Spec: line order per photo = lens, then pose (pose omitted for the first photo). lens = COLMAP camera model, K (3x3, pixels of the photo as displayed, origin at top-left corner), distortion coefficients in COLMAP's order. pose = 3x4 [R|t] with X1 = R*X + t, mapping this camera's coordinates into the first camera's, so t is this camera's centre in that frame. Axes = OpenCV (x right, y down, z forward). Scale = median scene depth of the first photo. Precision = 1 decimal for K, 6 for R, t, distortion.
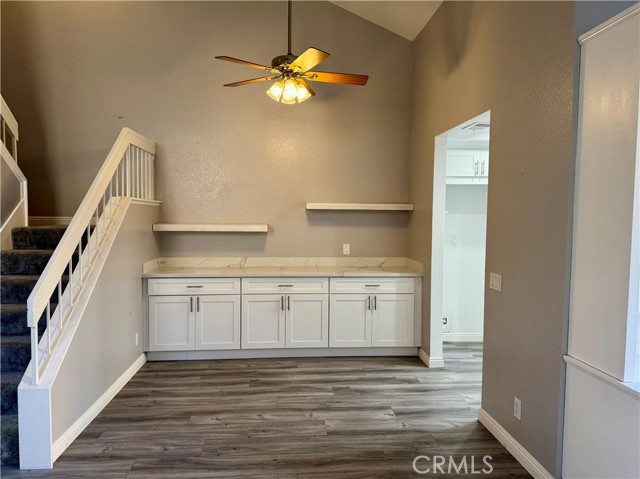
lens RADIAL K [[458.3, 0, 316.3], [0, 458.3, 237.8], [0, 0, 1]] dist [0.062274, -0.035805]
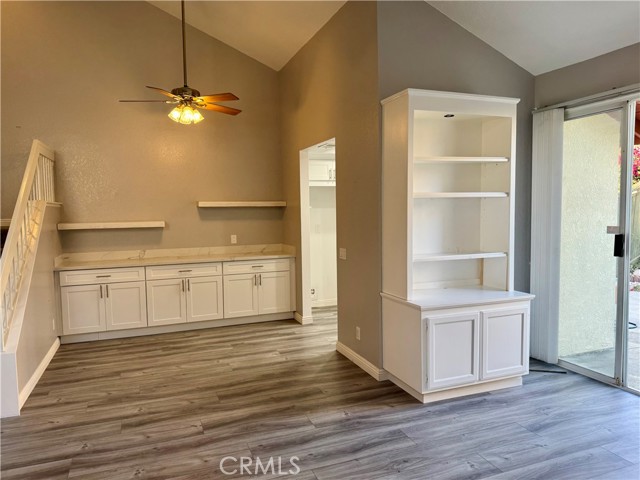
lens RADIAL K [[458.3, 0, 321.0], [0, 458.3, 242.6], [0, 0, 1]] dist [0.062274, -0.035805]
pose [[0.956921, -0.046539, 0.286593, -0.077883], [0.040289, 0.998805, 0.027669, 0.012212], [-0.287538, -0.014930, 0.957653, -0.299188]]
